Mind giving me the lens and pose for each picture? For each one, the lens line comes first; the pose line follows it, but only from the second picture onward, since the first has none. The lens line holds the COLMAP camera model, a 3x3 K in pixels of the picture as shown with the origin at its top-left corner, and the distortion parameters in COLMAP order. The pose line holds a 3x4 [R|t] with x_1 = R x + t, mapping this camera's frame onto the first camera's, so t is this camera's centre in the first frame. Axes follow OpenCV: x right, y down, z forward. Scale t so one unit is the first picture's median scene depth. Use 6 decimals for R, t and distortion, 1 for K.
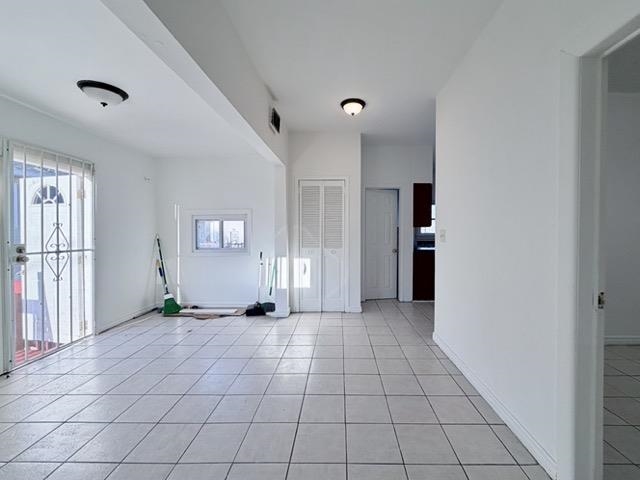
lens RADIAL K [[275.7, 0, 340.3], [0, 275.7, 237.2], [0, 0, 1]] dist [0.001177, -0.000068]
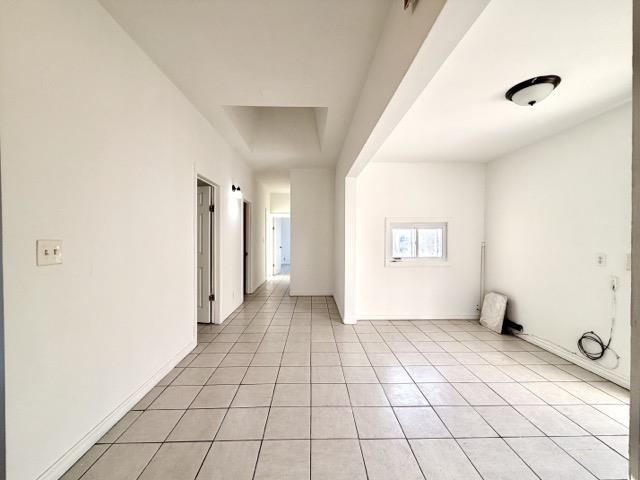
lens RADIAL K [[255.7, 0, 319.7], [0, 255.7, 241.0], [0, 0, 1]] dist [0.000764, 0.000076]
pose [[-0.999334, -0.003186, -0.036361, -0.064256], [-0.004536, 0.999300, 0.037128, -0.028762], [0.036217, 0.037268, -0.998649, 1.041991]]
